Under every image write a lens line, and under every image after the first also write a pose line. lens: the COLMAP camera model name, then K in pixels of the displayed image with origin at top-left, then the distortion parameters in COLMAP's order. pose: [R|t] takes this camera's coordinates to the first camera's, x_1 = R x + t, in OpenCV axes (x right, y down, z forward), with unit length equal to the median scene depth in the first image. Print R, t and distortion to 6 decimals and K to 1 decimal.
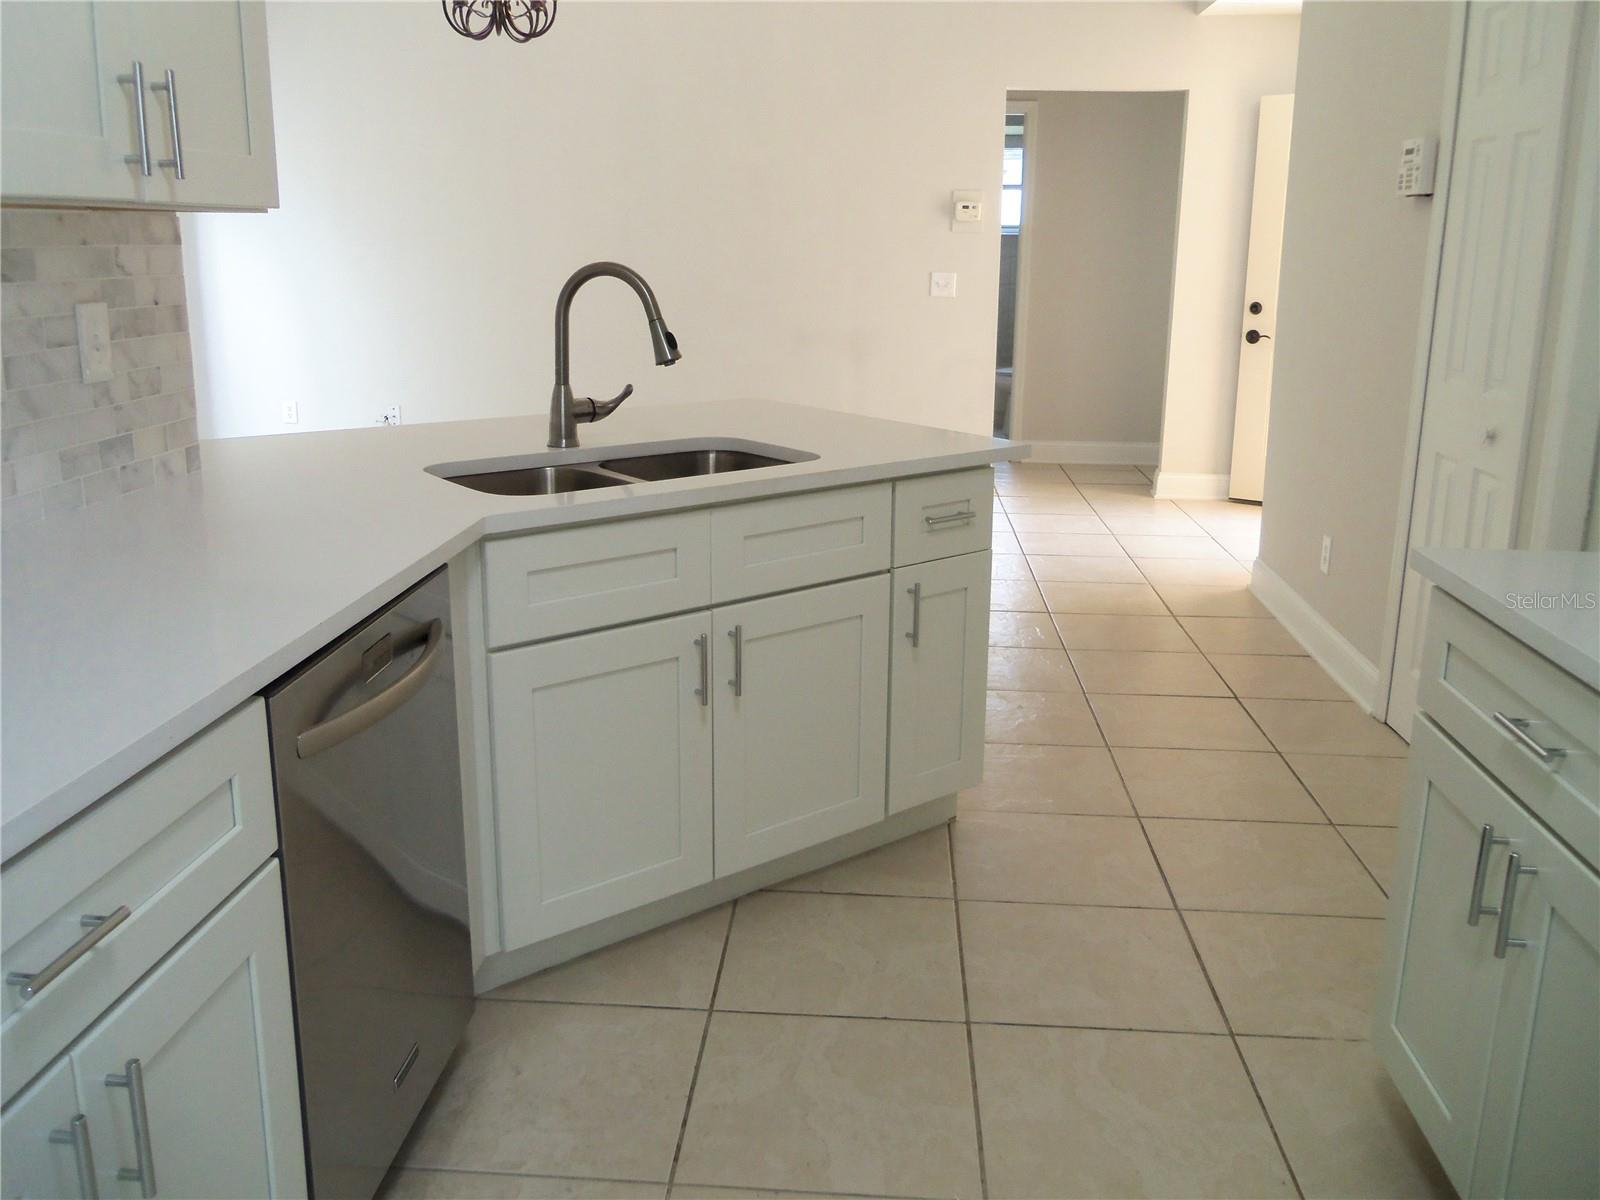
lens RADIAL K [[1353.0, 0, 778.9], [0, 1353.0, 574.6], [0, 0, 1]] dist [-0.012357, -0.001446]
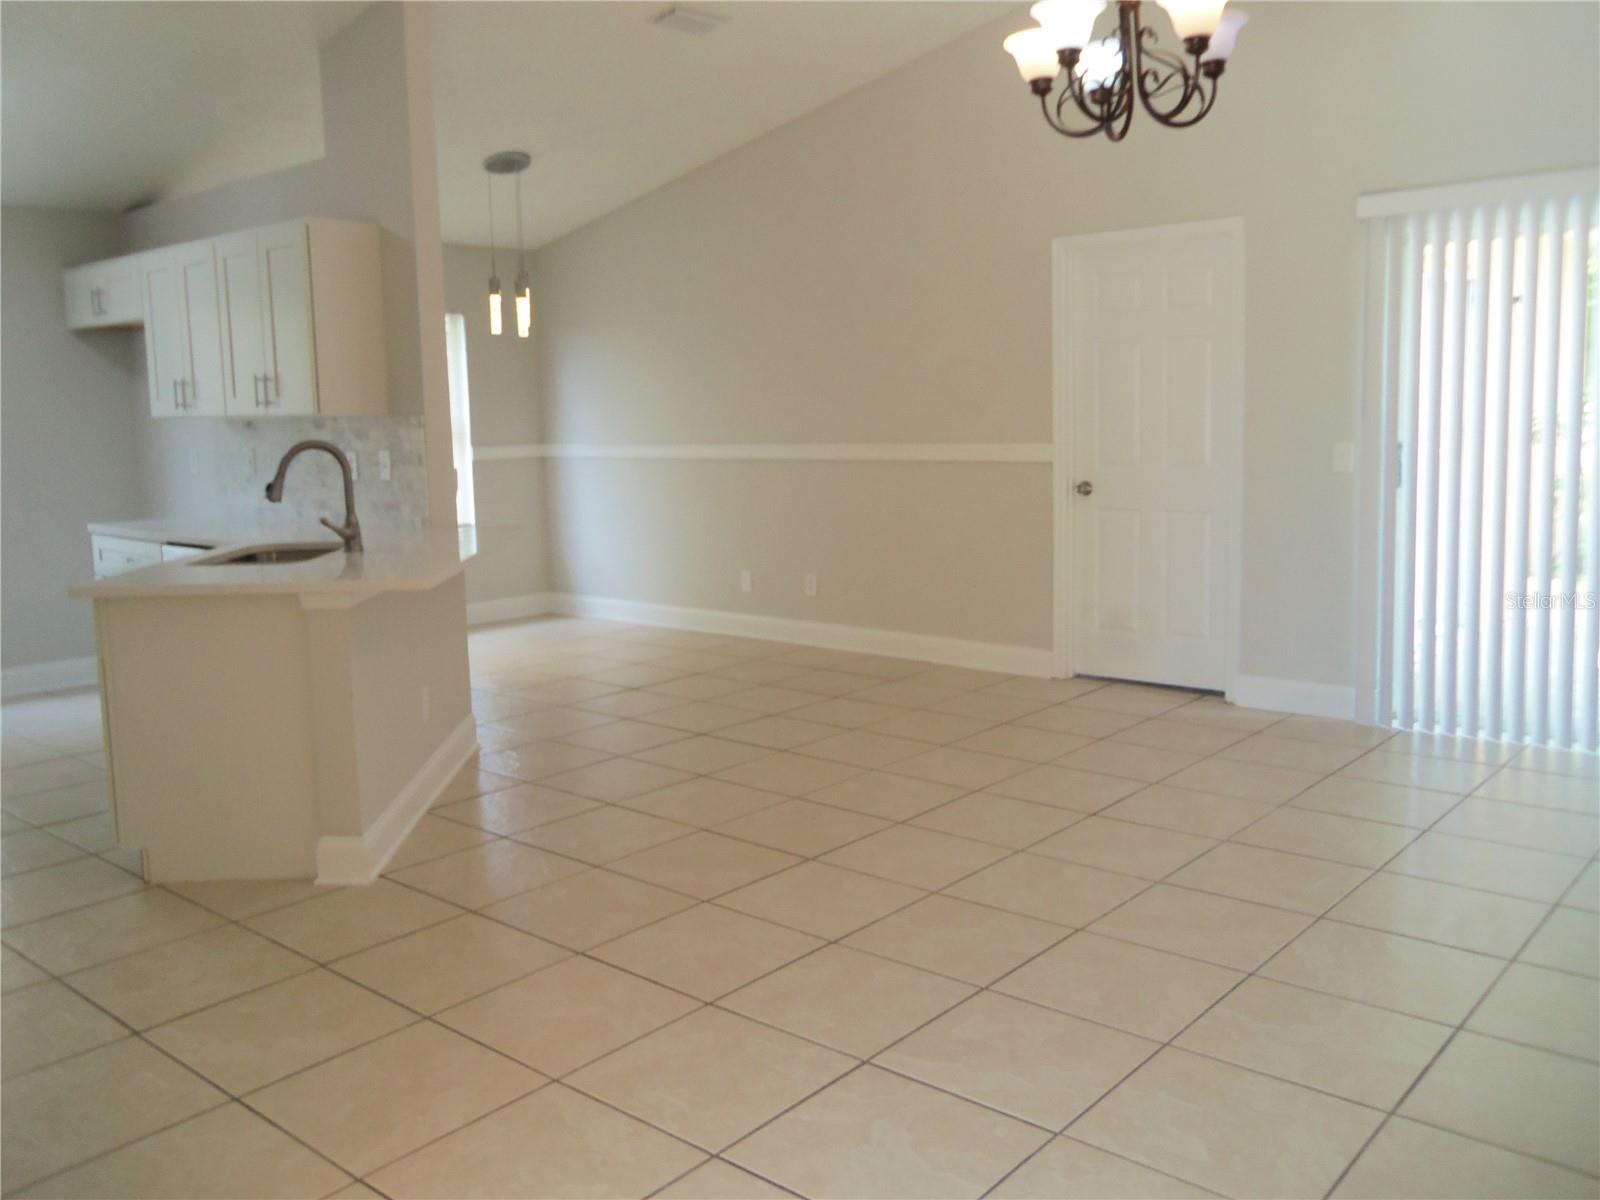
lens RADIAL K [[1353.0, 0, 778.9], [0, 1353.0, 574.6], [0, 0, 1]] dist [-0.012357, -0.001446]
pose [[-0.598961, 0.098167, -0.794738, 0.877792], [-0.183636, 0.949171, 0.255641, -0.611329], [0.779438, 0.299062, -0.550489, 2.434424]]
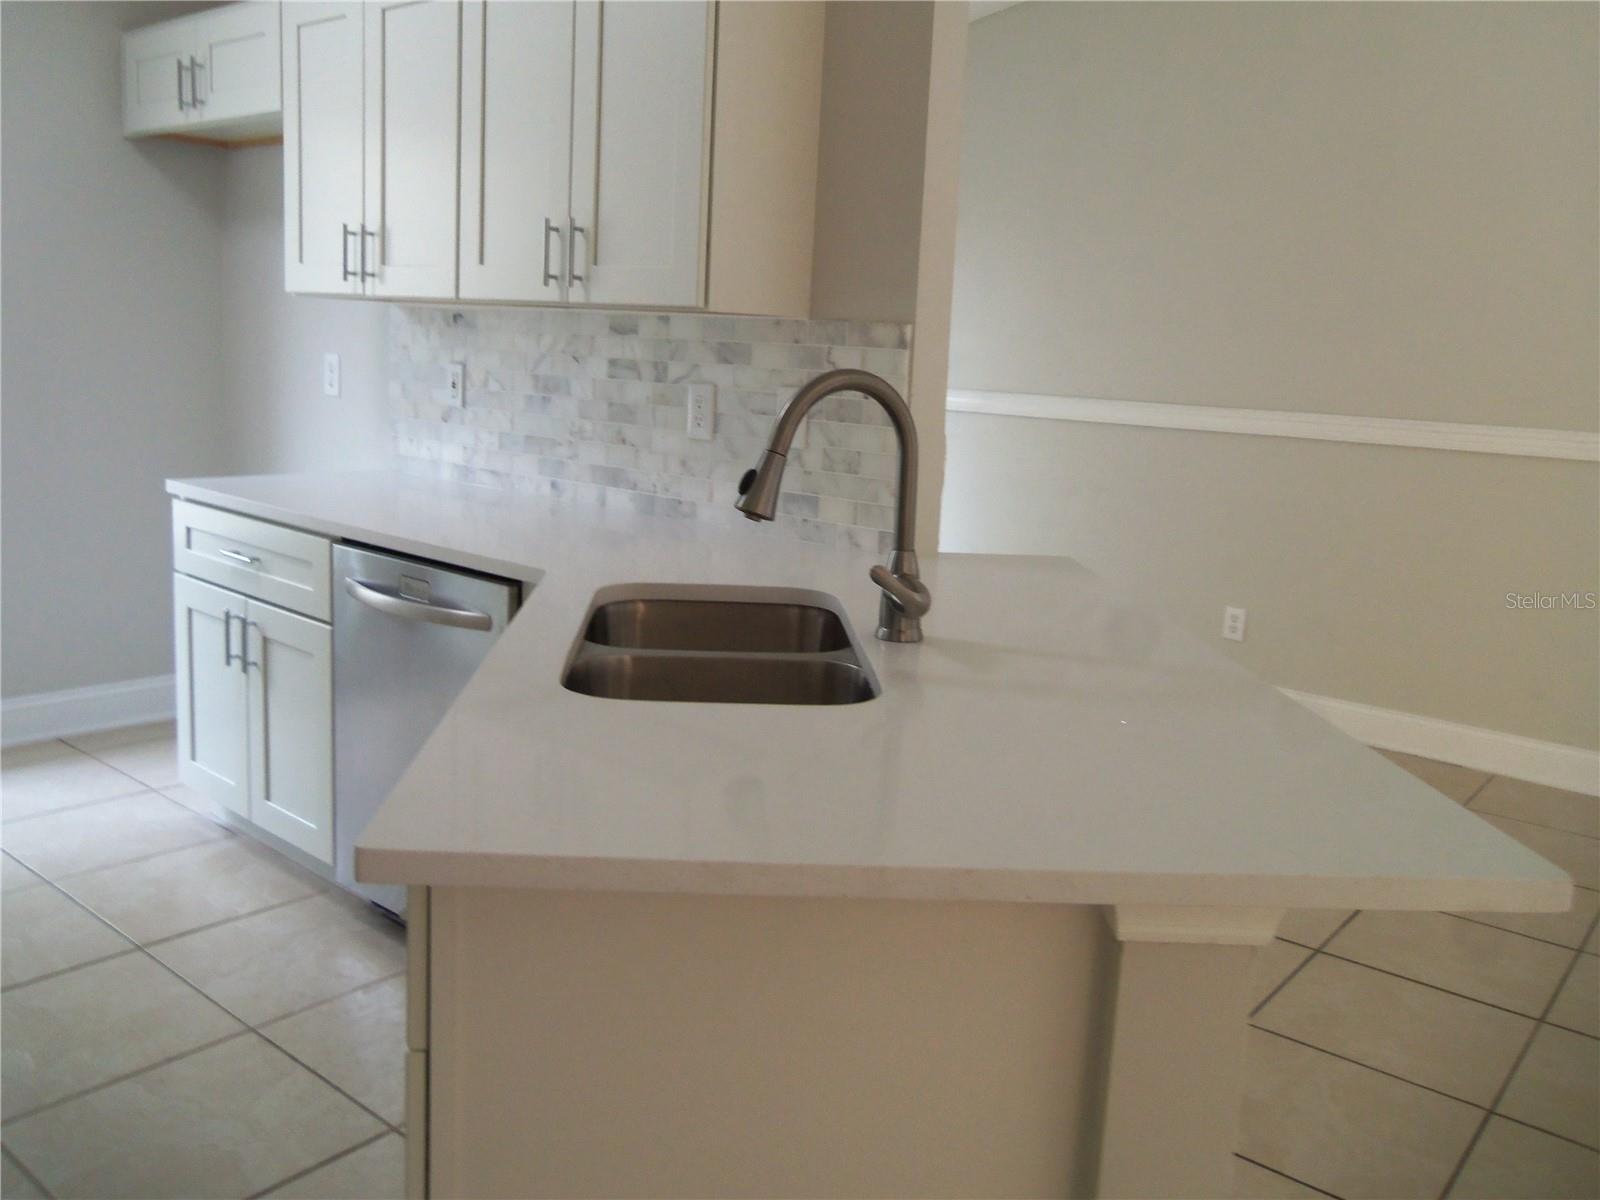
lens RADIAL K [[1353.0, 0, 778.9], [0, 1353.0, 574.6], [0, 0, 1]] dist [-0.012357, -0.001446]
pose [[-0.581086, 0.098787, -0.807824, 0.453246], [-0.252404, 0.921786, 0.294283, -0.329626], [0.773713, 0.374902, -0.510703, 1.367556]]
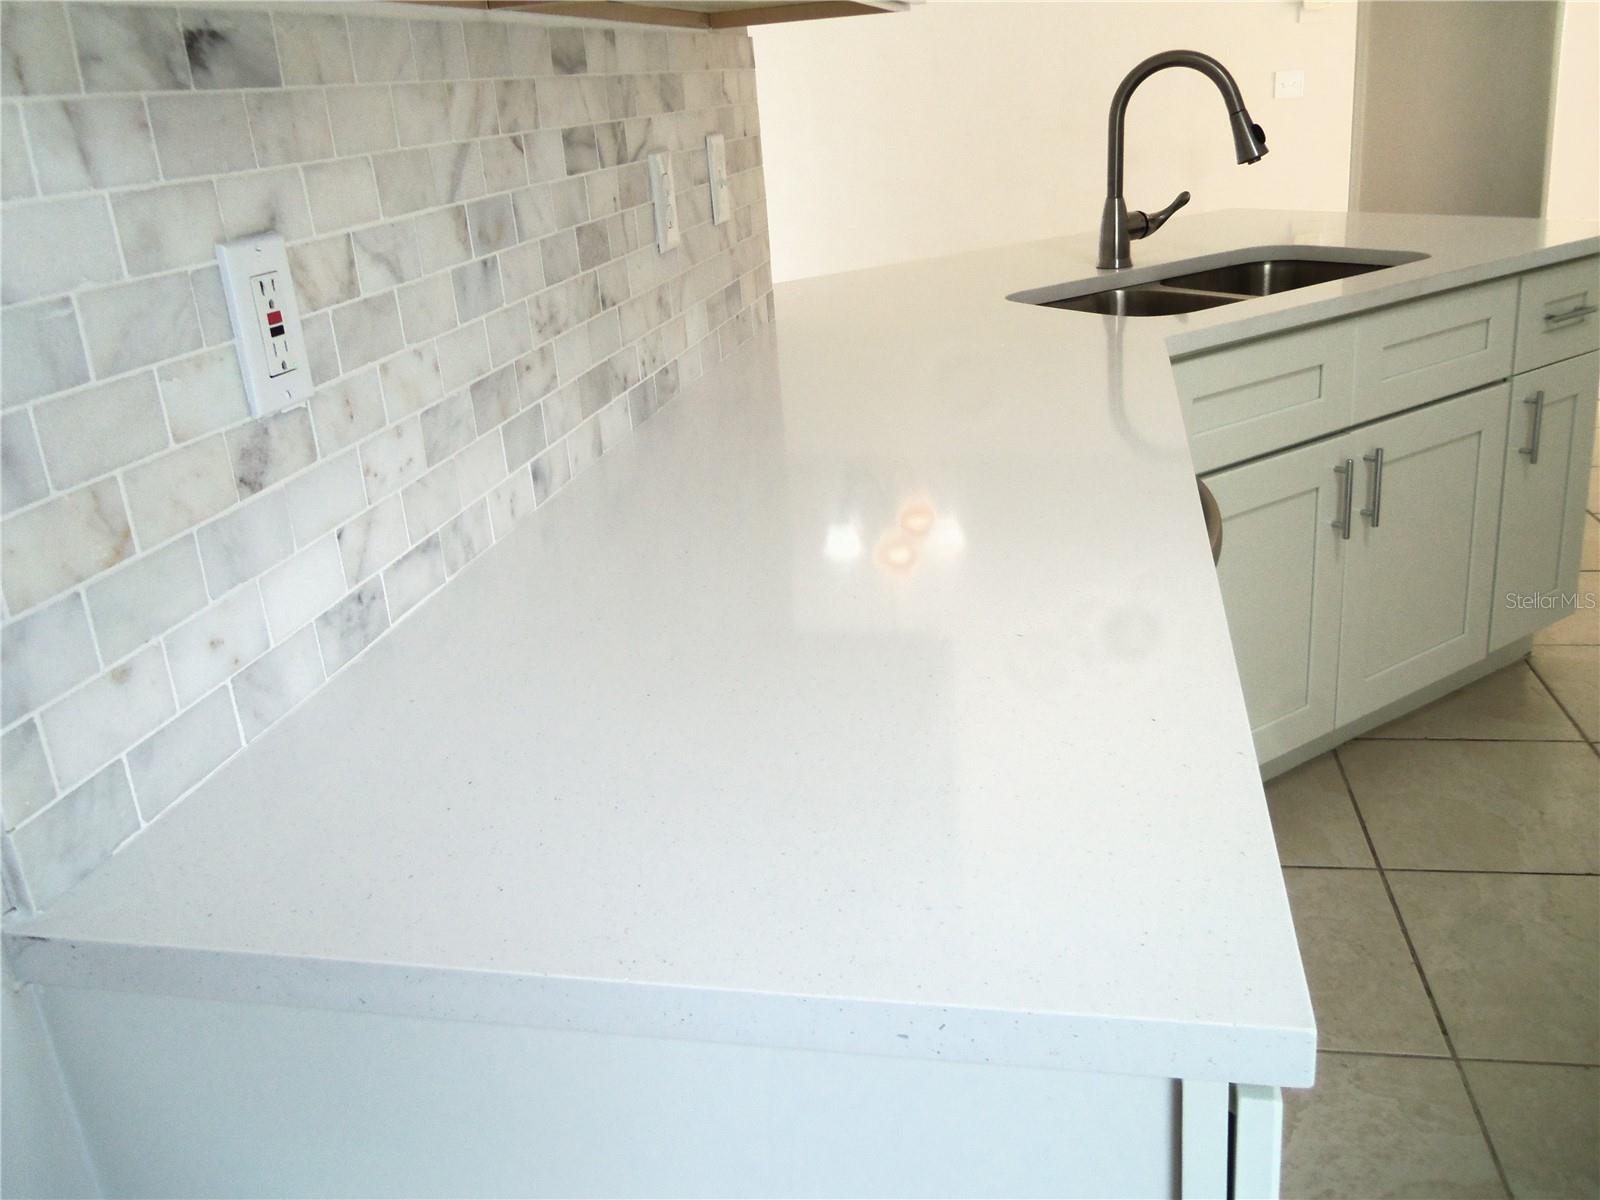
lens RADIAL K [[1353.0, 0, 778.9], [0, 1353.0, 574.6], [0, 0, 1]] dist [-0.012357, -0.001446]
pose [[0.988857, -0.052698, -0.139232, -0.281725], [0.066720, 0.992943, 0.098042, 0.006232], [0.133083, -0.106239, 0.985394, 0.056729]]
